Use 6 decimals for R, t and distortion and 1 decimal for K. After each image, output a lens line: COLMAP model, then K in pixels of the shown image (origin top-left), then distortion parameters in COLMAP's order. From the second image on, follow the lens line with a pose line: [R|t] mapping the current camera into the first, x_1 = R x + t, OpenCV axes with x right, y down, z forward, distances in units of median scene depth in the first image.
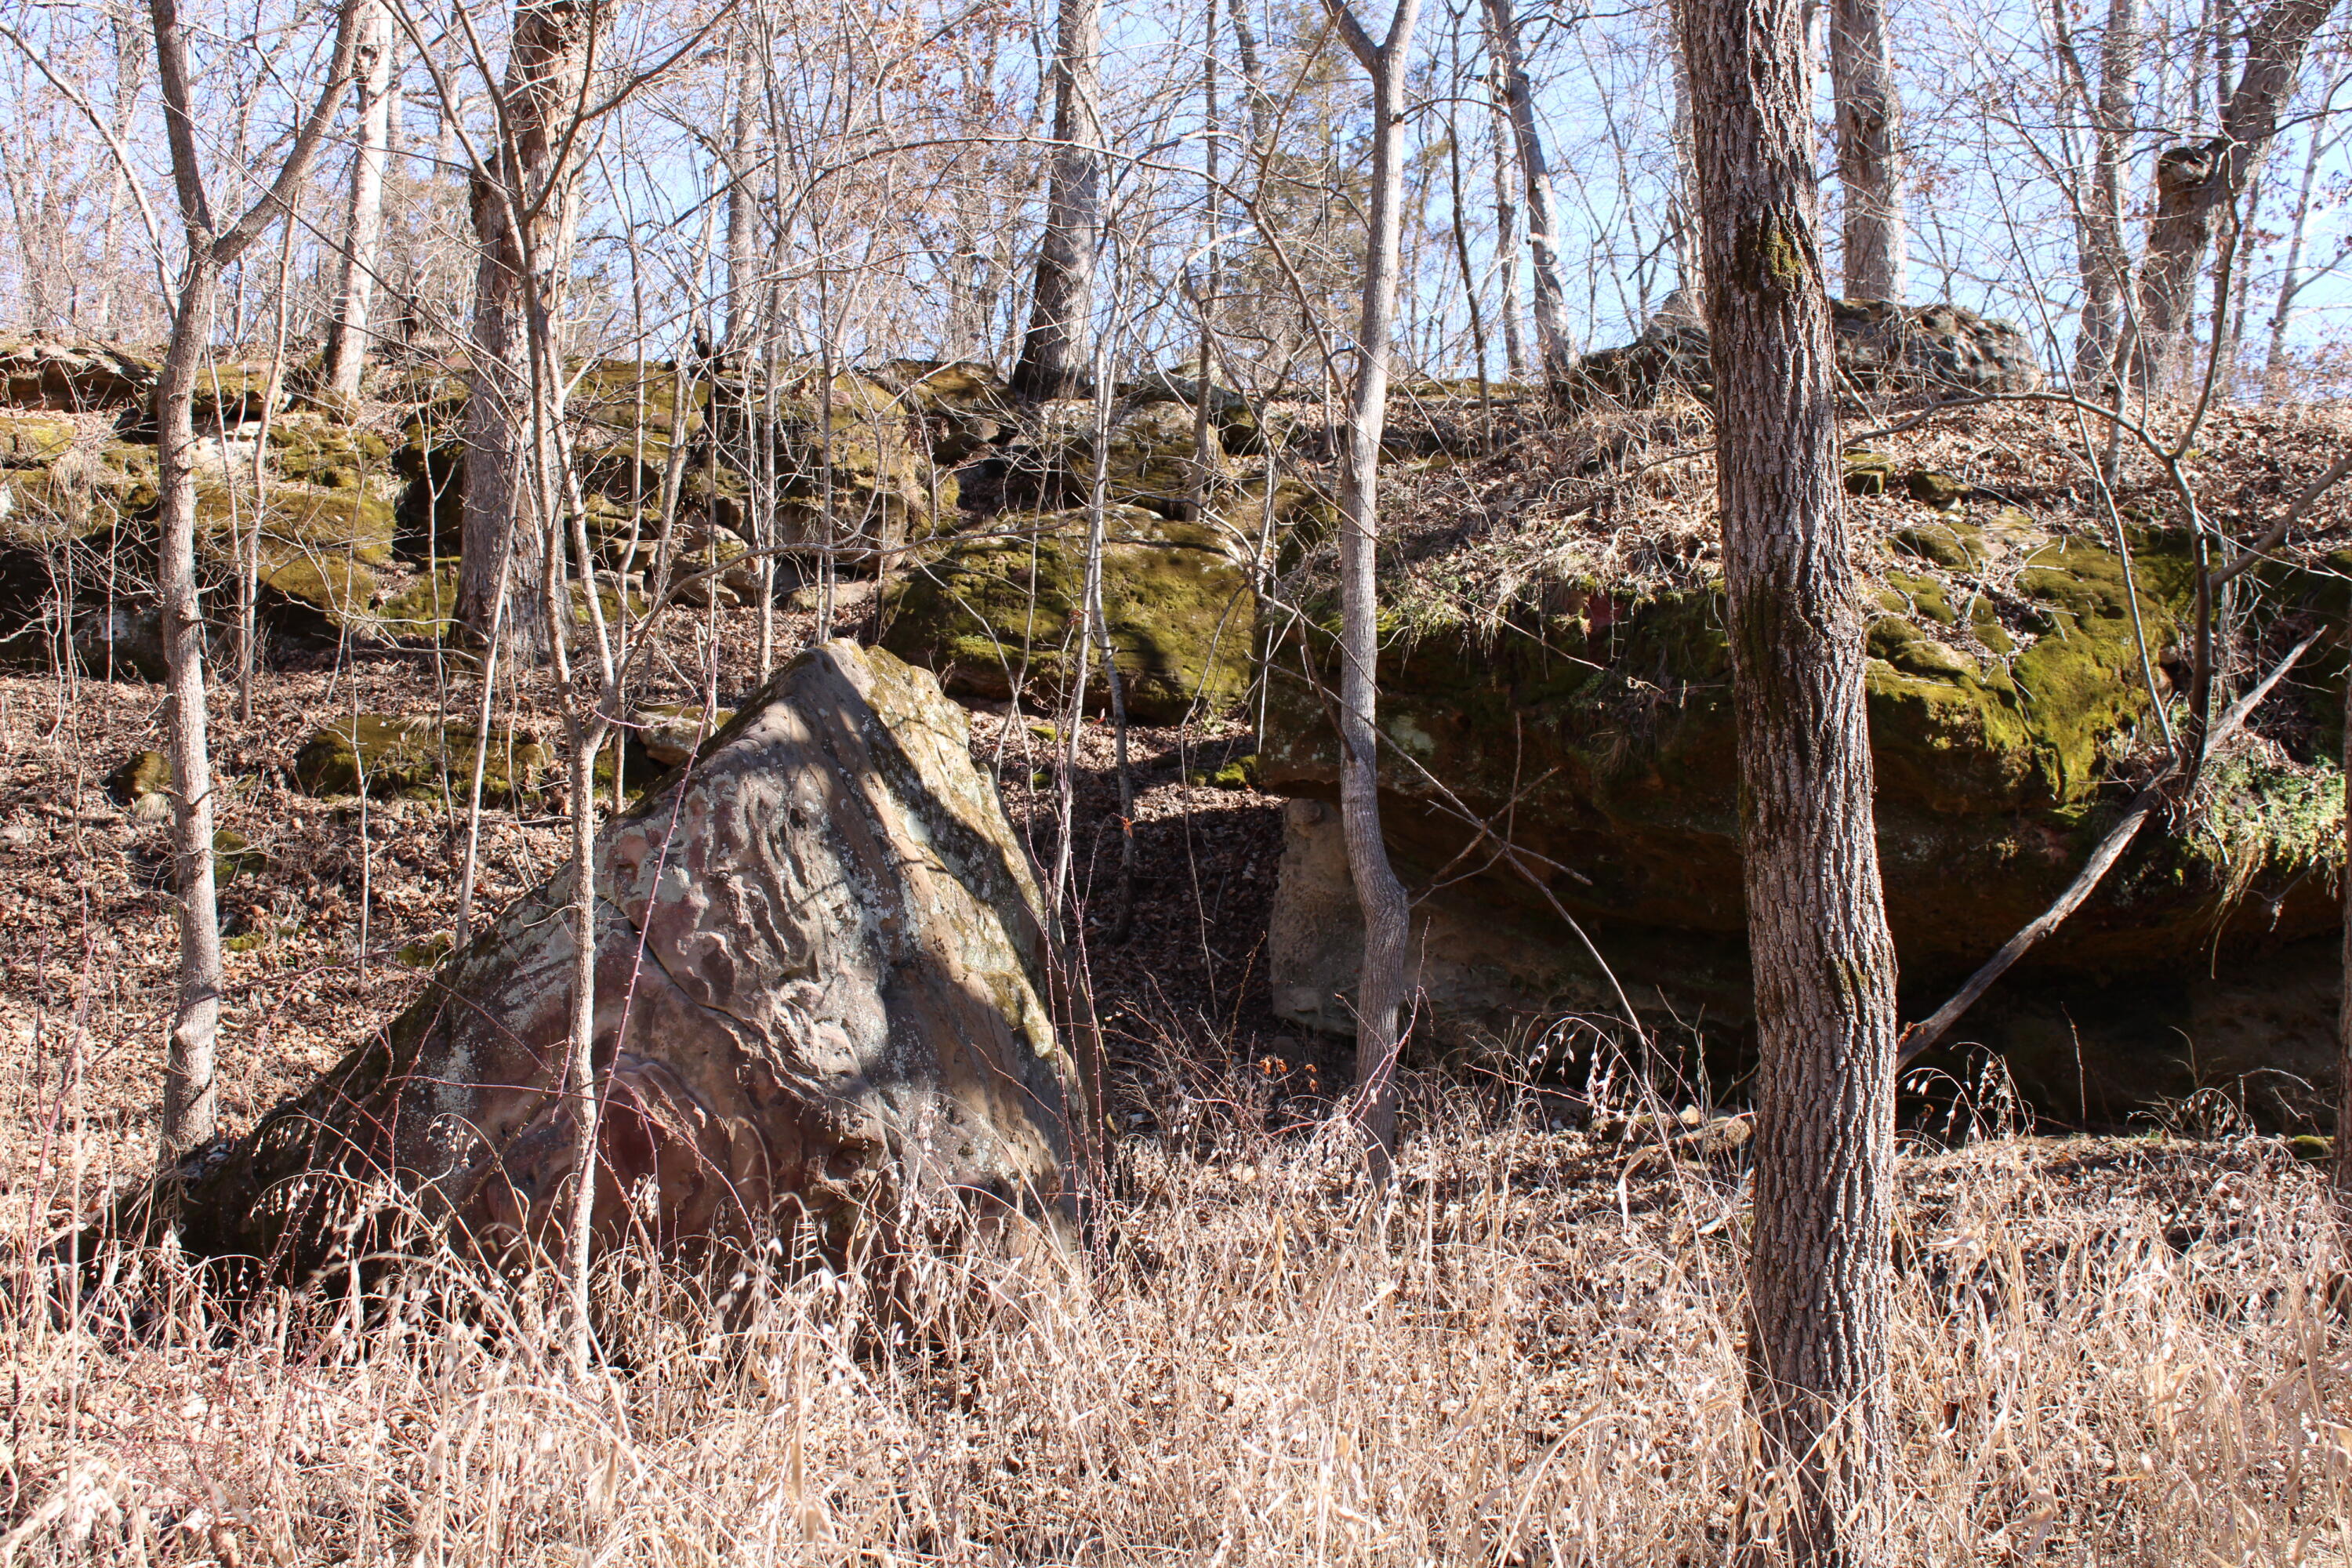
lens RADIAL K [[2663.6, 0, 1183.4], [0, 2663.6, 777.5], [0, 0, 1]] dist [-0.109676, 0.172782]
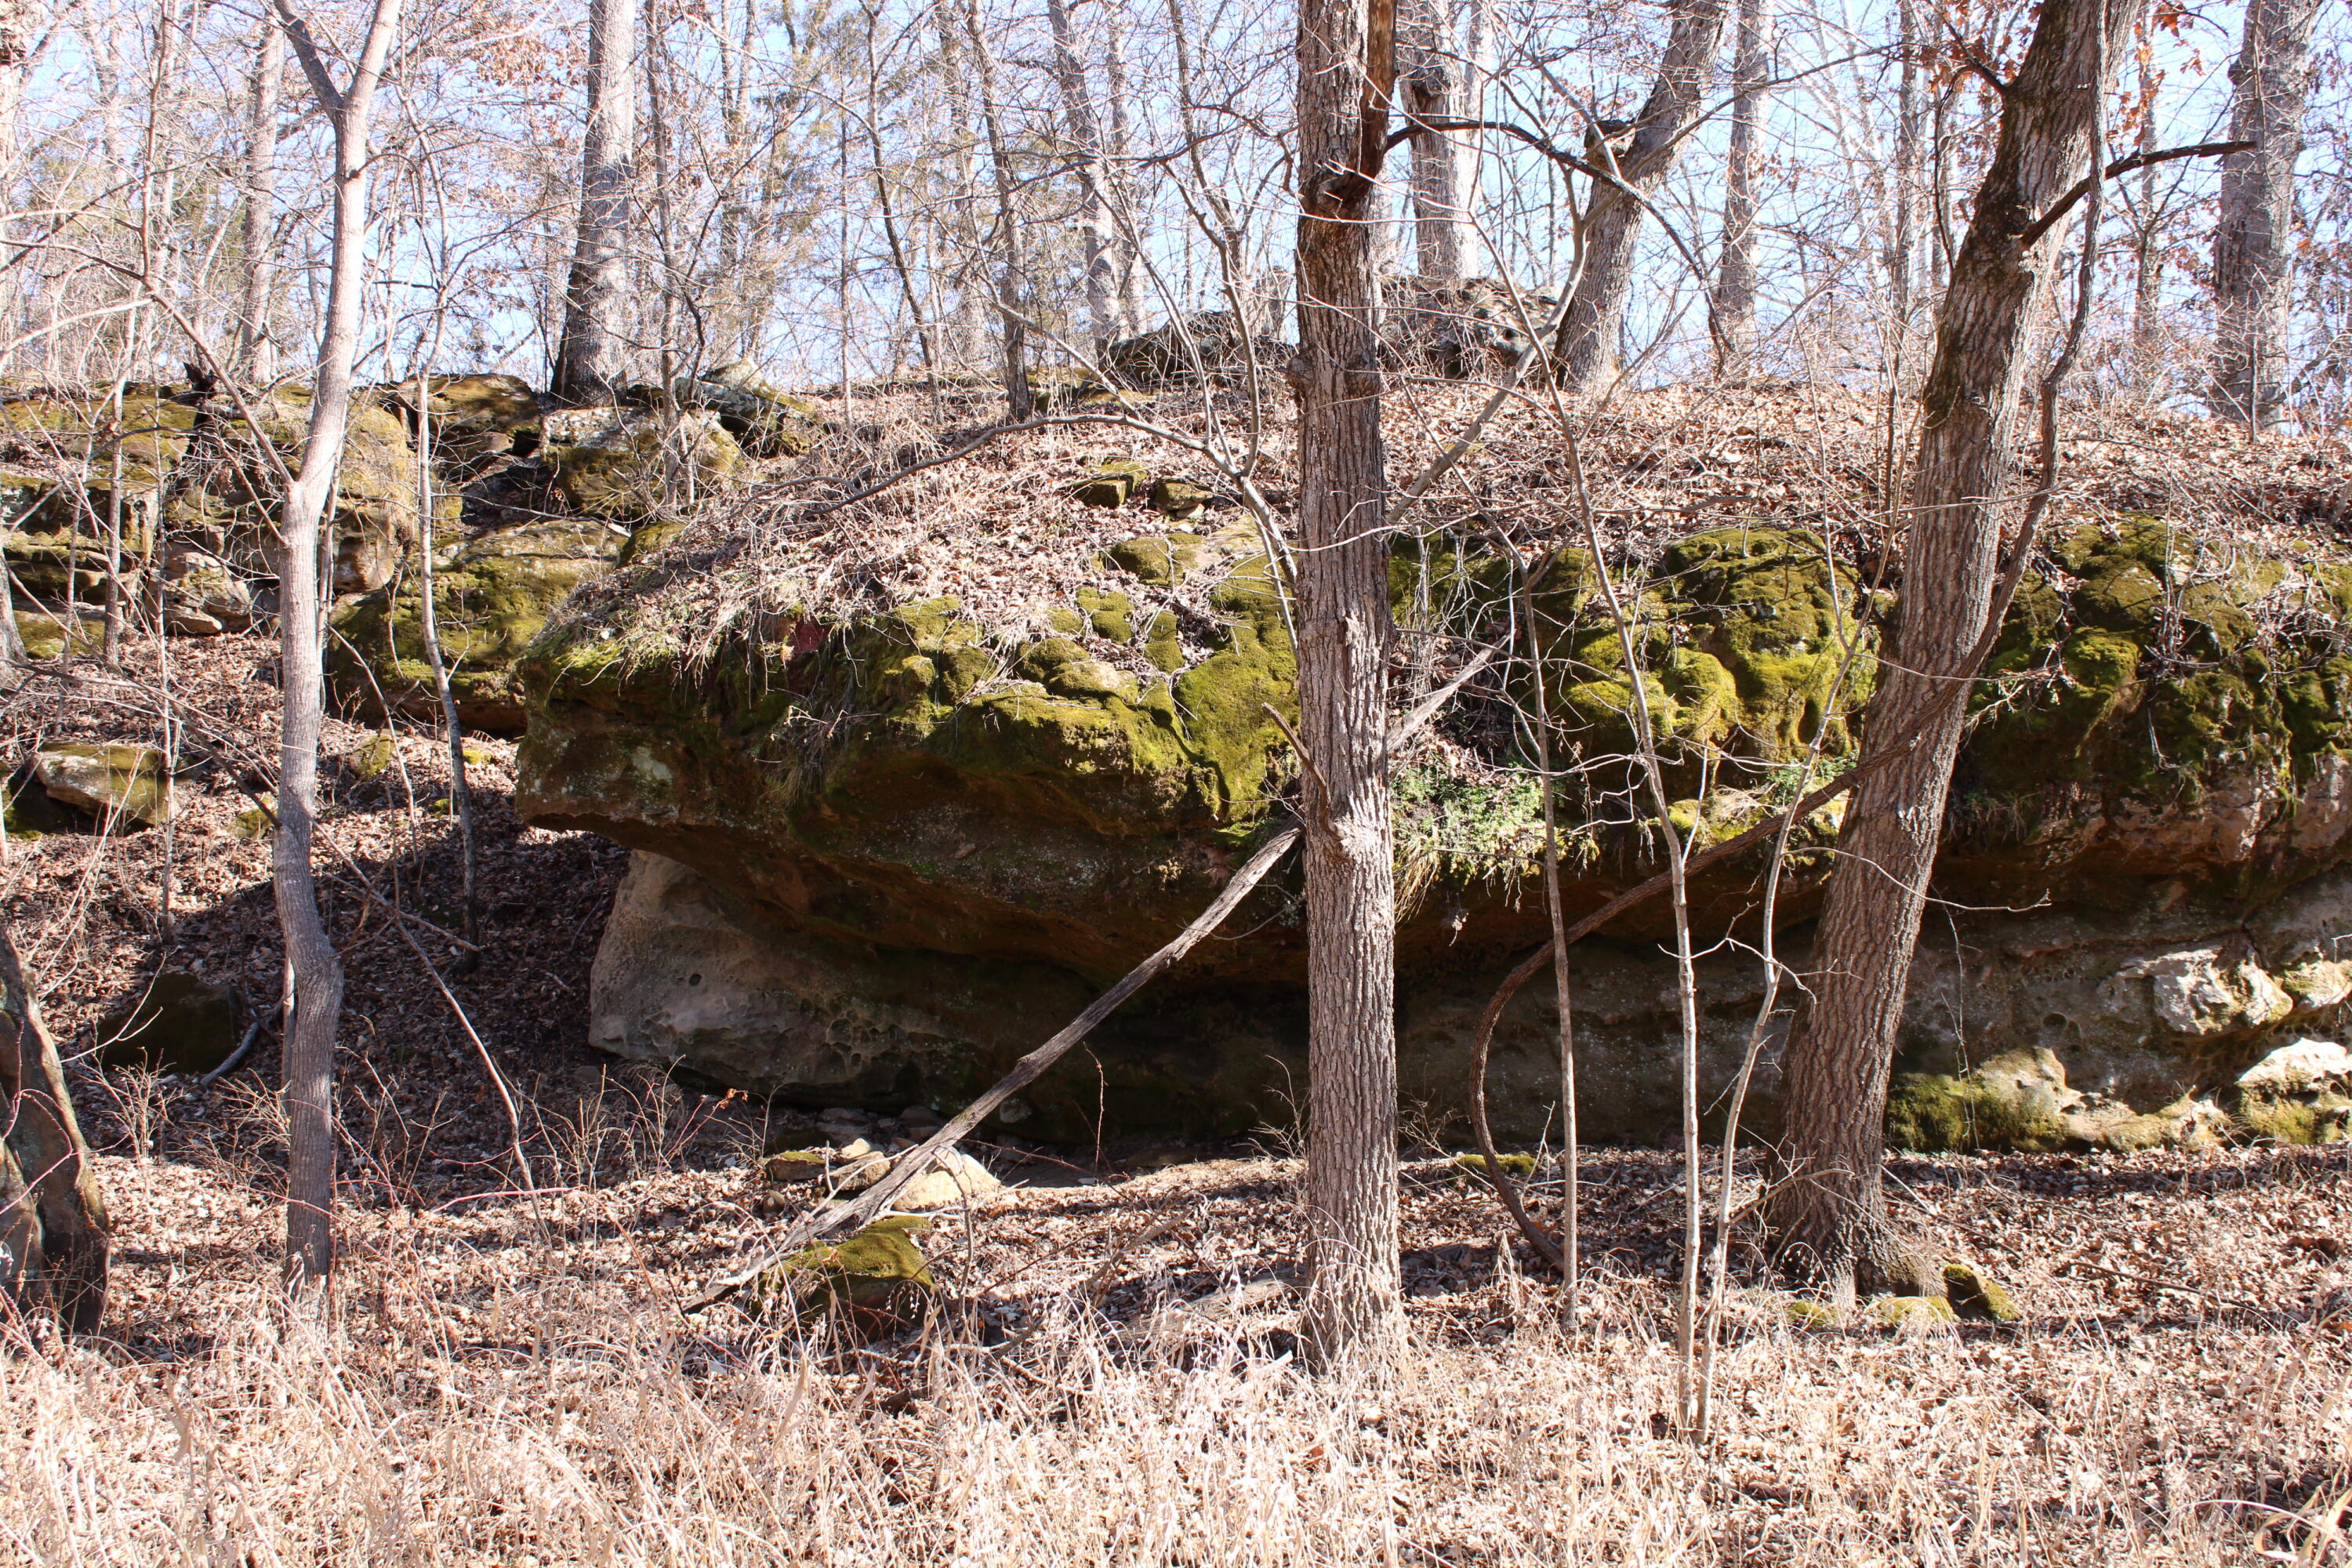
lens RADIAL K [[2663.6, 0, 1183.4], [0, 2663.6, 777.5], [0, 0, 1]] dist [-0.109676, 0.172782]
pose [[0.999429, -0.033784, 0.000971, 0.309255], [0.033762, 0.999284, 0.017096, -0.023887], [-0.001548, -0.017053, 0.999853, 0.010215]]
